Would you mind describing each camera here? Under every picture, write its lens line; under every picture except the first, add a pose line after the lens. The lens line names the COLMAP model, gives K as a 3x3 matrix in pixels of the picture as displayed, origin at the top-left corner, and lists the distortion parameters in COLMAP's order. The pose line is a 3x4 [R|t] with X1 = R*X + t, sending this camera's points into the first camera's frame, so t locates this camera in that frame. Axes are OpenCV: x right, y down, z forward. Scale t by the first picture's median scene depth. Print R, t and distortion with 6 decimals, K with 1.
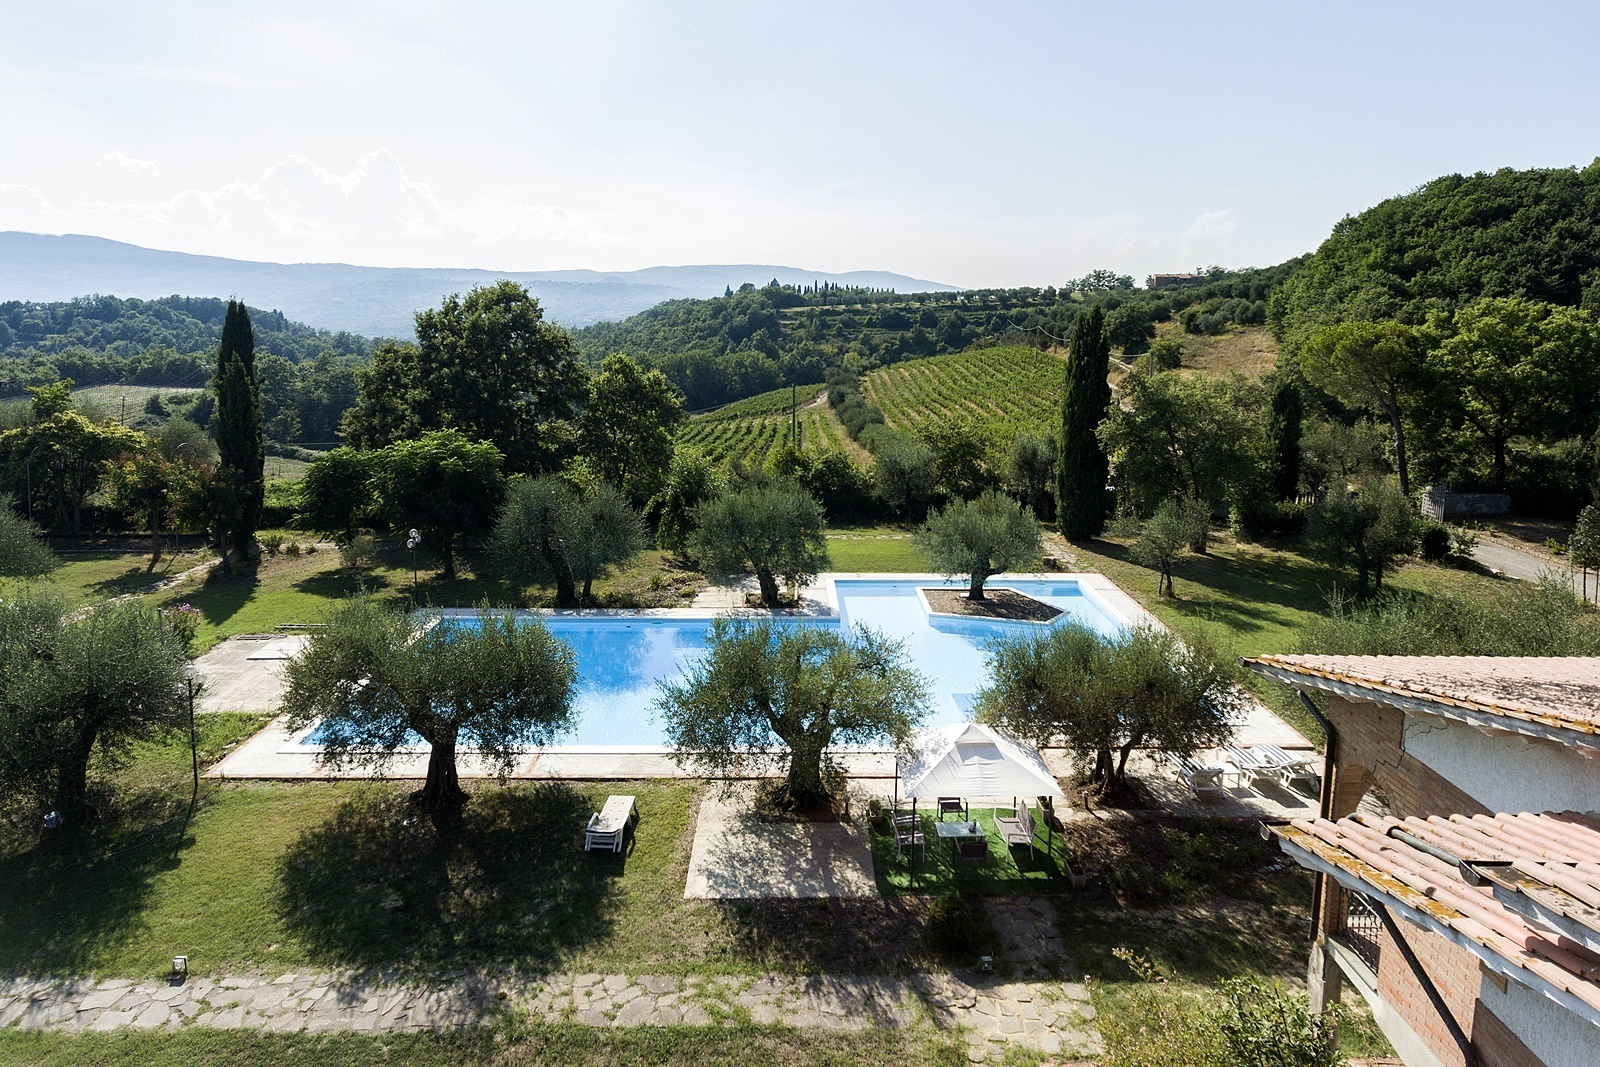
lens RADIAL K [[916.6, 0, 800.0], [0, 916.6, 533.5], [0, 0, 1]] dist [-0.003872, 0.000081]
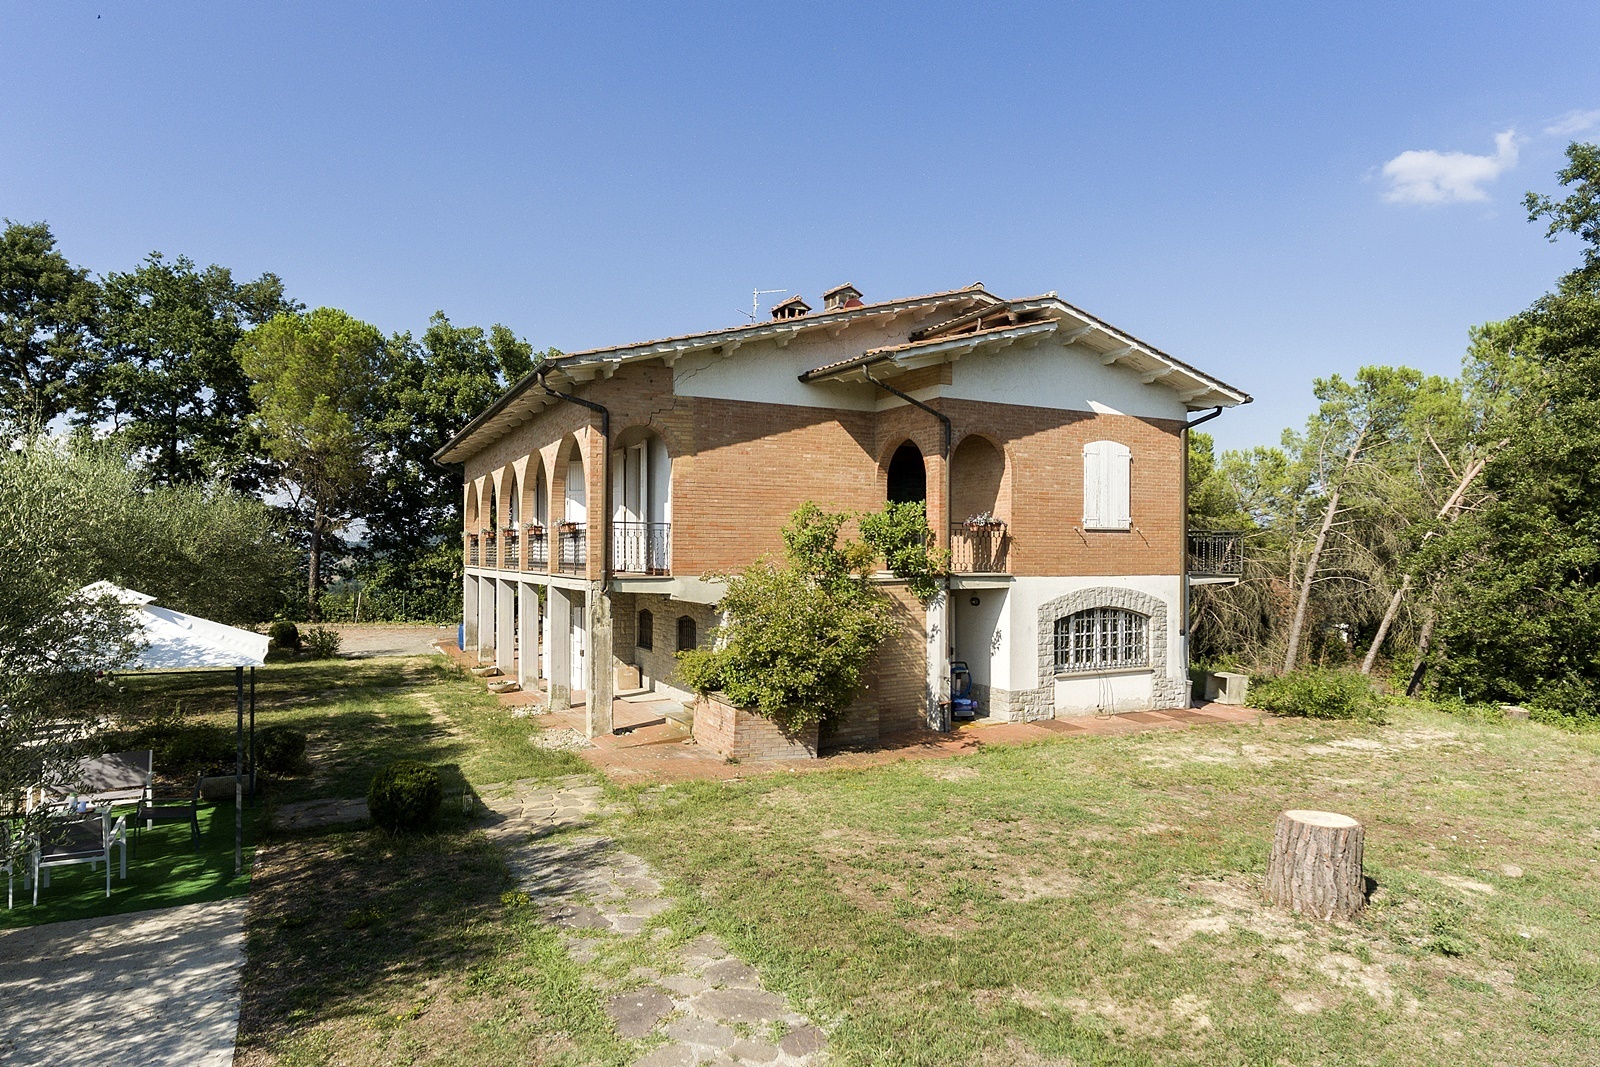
lens RADIAL K [[916.6, 0, 800.0], [0, 916.6, 533.5], [0, 0, 1]] dist [-0.003872, 0.000081]
pose [[-0.454079, 0.008642, 0.890920, -0.483361], [0.187355, 0.978520, 0.085999, 0.224113], [-0.871040, 0.205969, -0.445944, 0.930829]]
